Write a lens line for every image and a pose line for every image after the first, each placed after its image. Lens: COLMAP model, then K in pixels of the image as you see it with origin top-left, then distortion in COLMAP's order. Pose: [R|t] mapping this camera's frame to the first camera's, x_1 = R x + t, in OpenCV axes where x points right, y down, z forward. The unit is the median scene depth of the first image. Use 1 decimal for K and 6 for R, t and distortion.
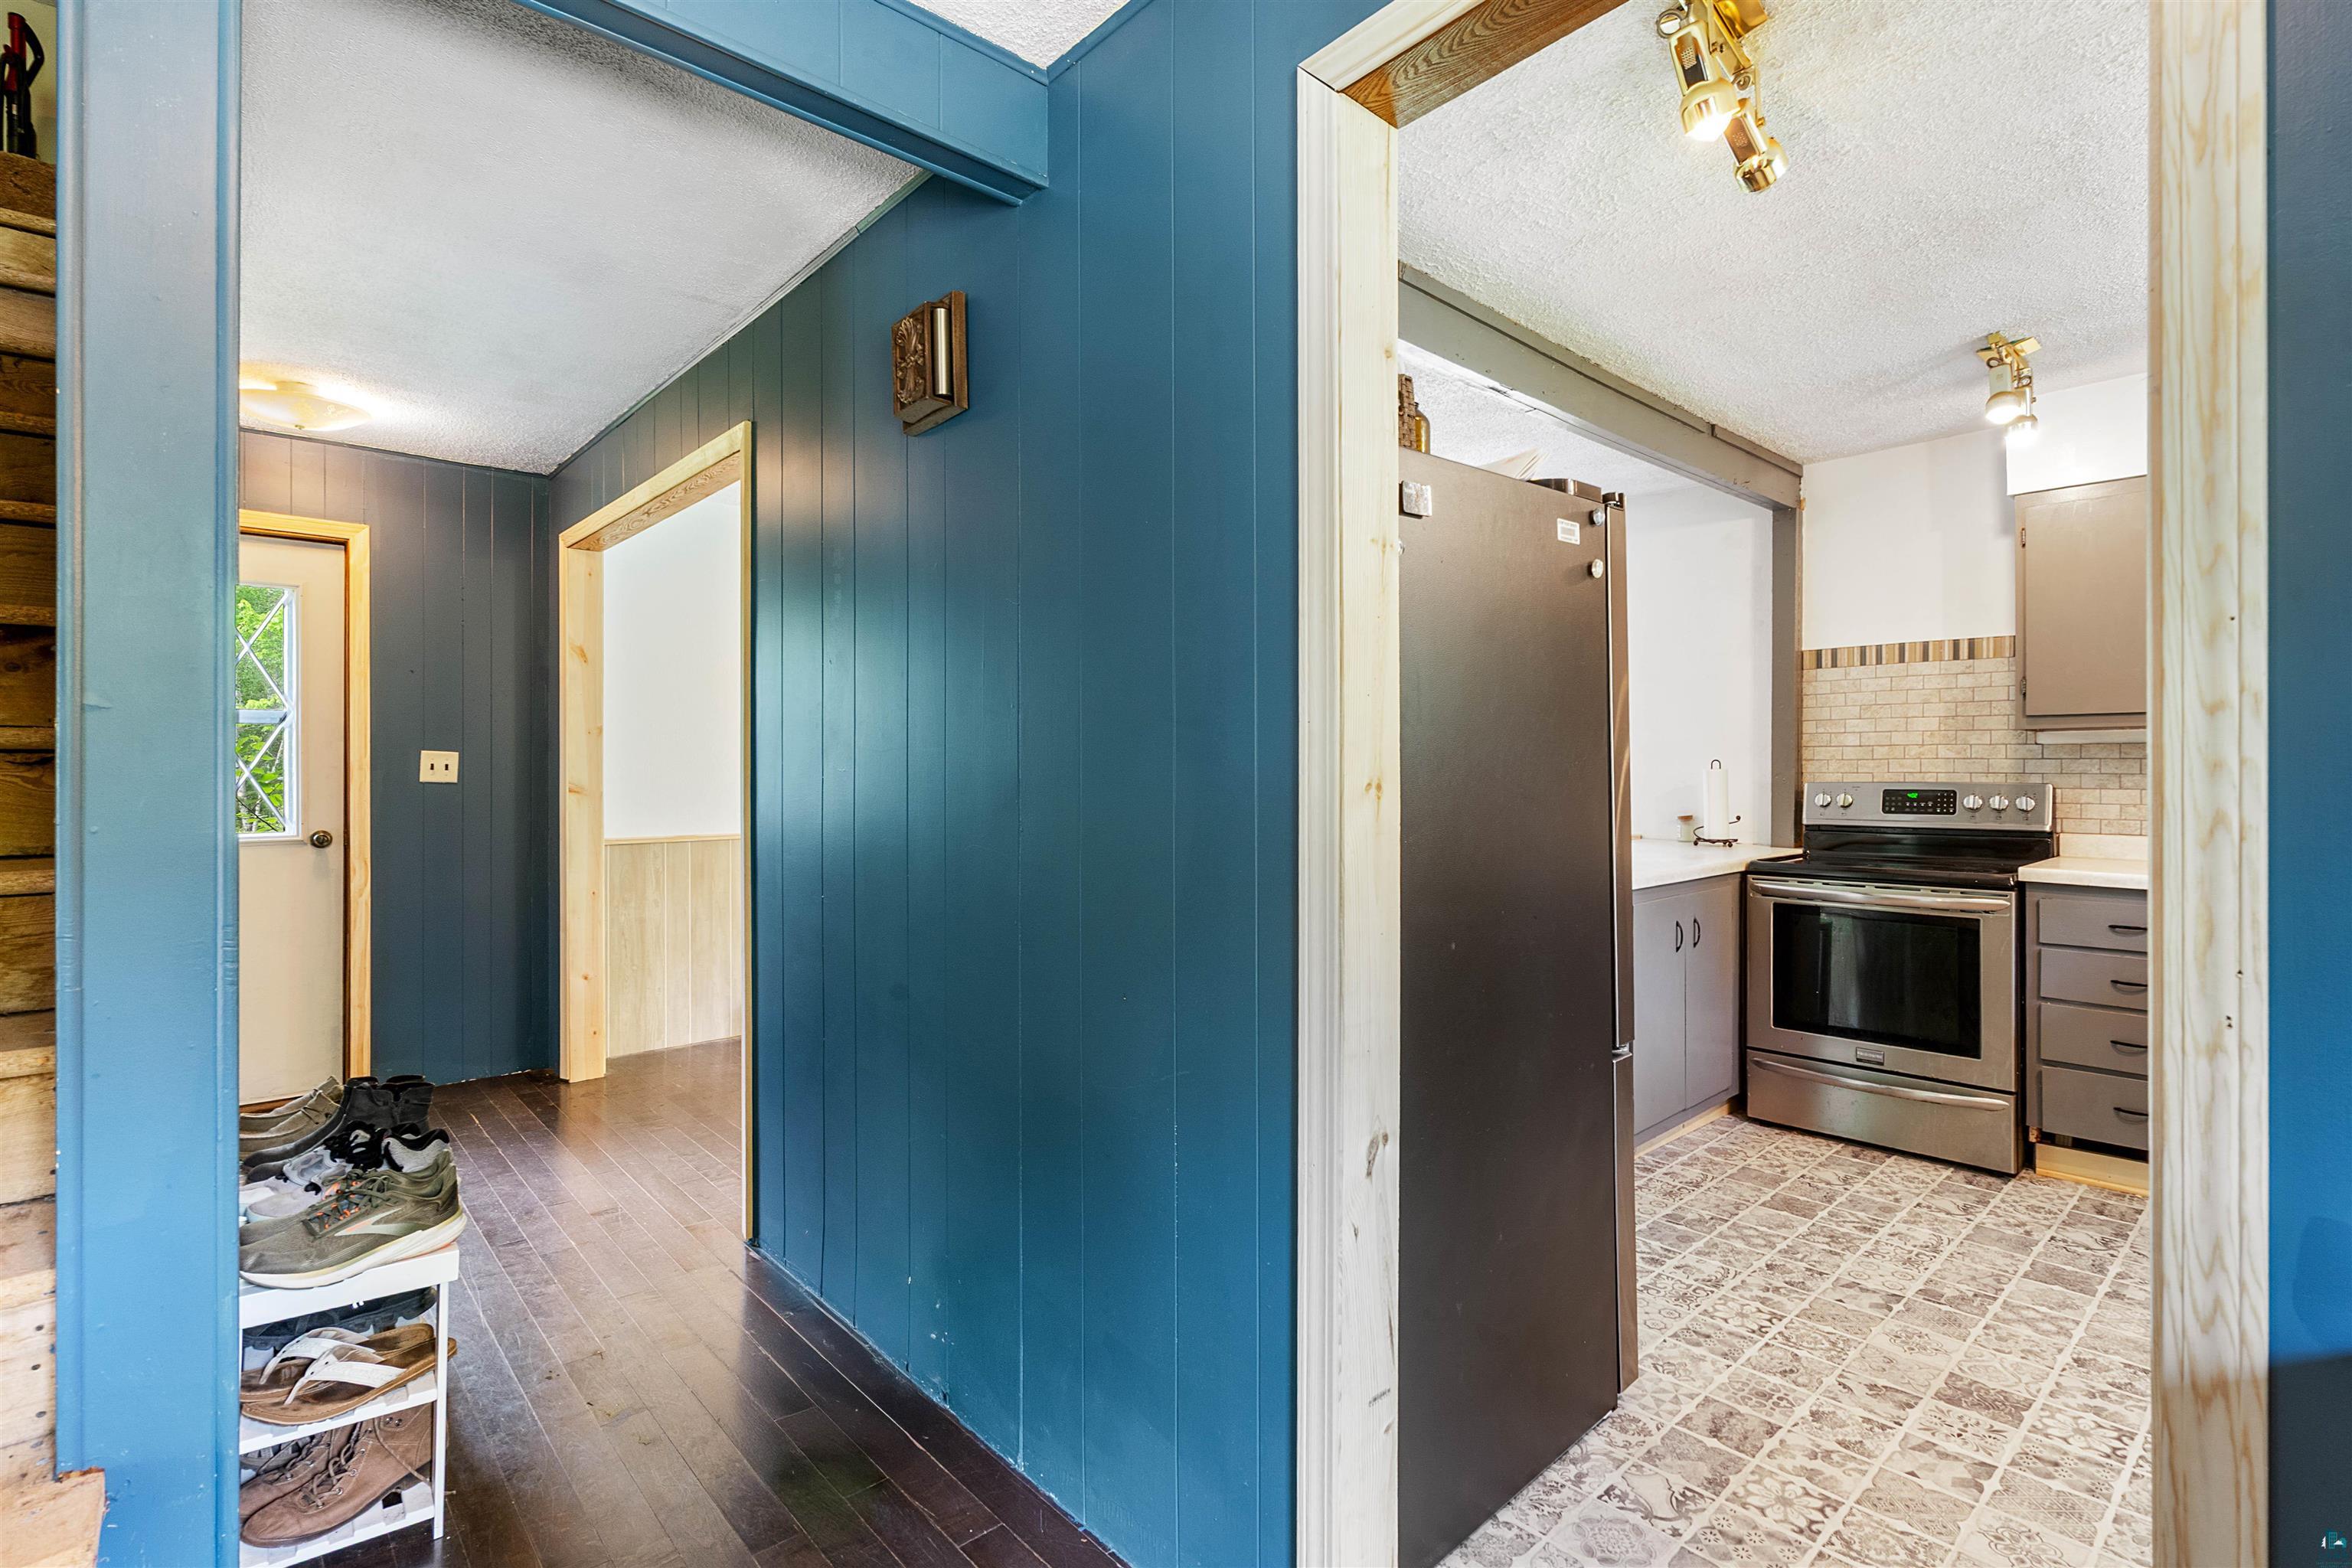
lens RADIAL K [[1087.2, 0, 1180.3], [0, 1087.2, 794.9], [0, 0, 1]] dist [-0.000997, -0.000042]
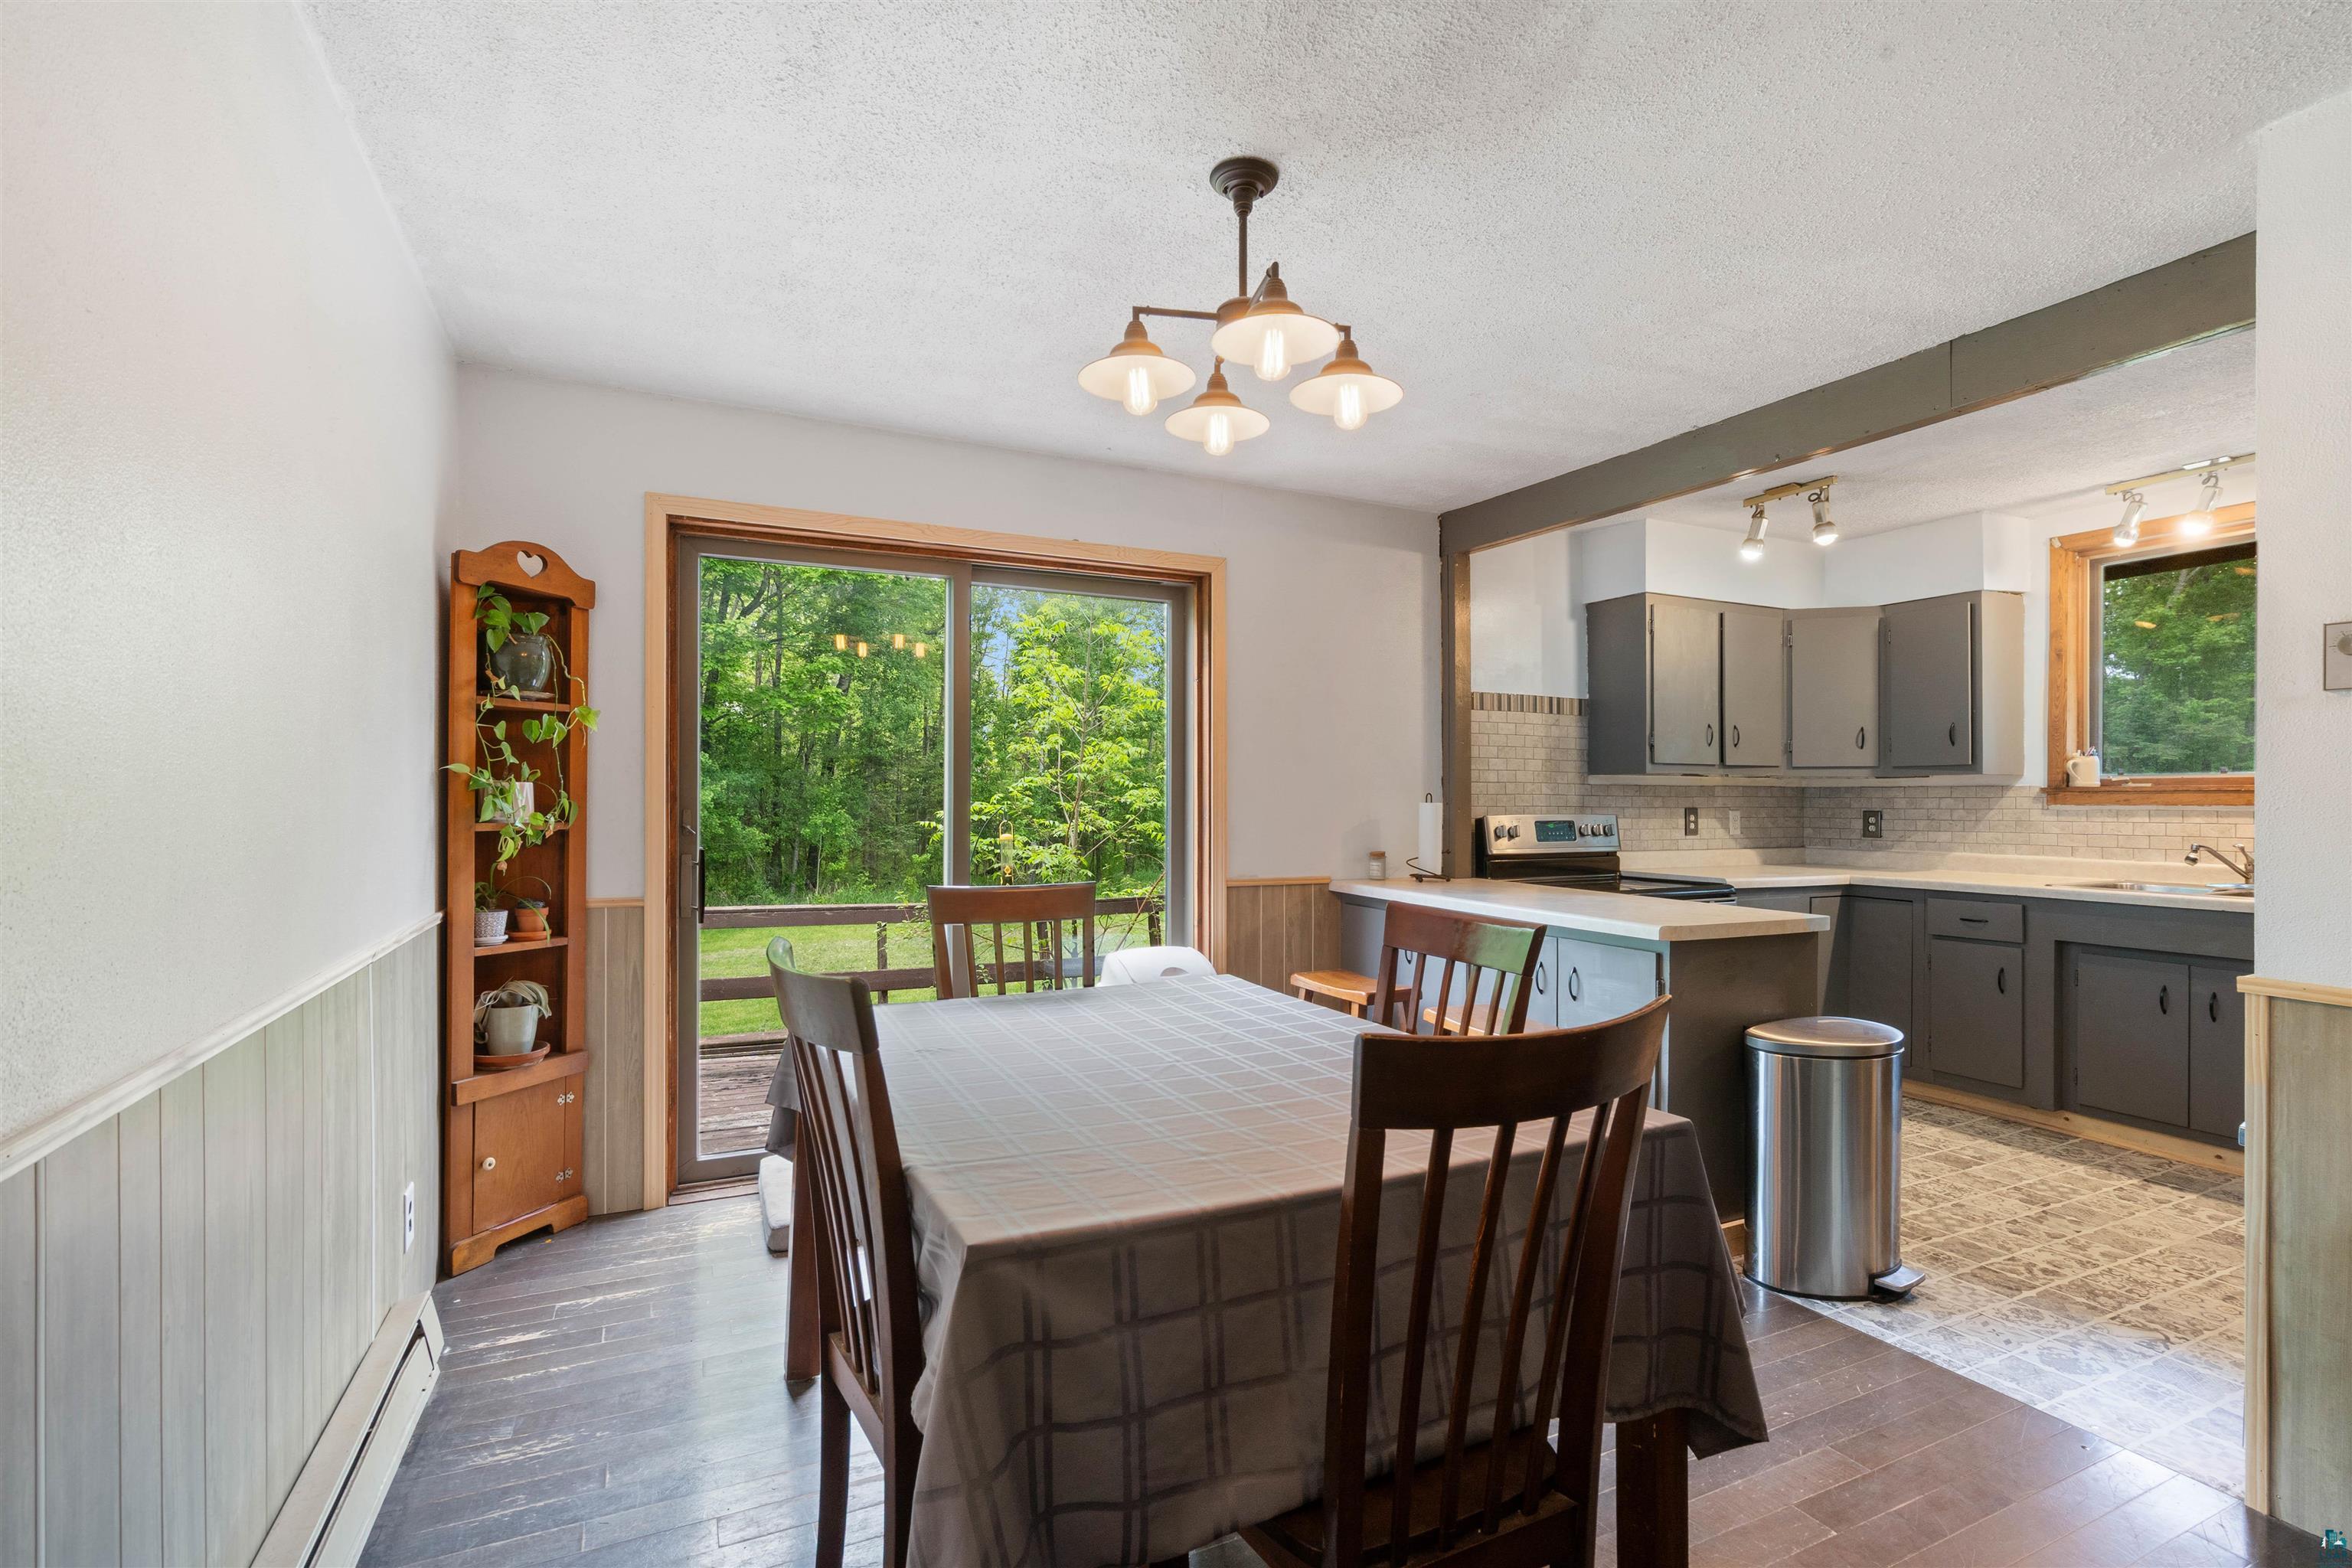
lens RADIAL K [[1087.2, 0, 1180.3], [0, 1087.2, 794.9], [0, 0, 1]] dist [-0.000997, -0.000042]
pose [[0.284963, 0.006155, 0.958519, -0.589021], [0.019456, 0.999736, -0.012204, -0.026803], [-0.958341, 0.022127, 0.284768, 1.079866]]
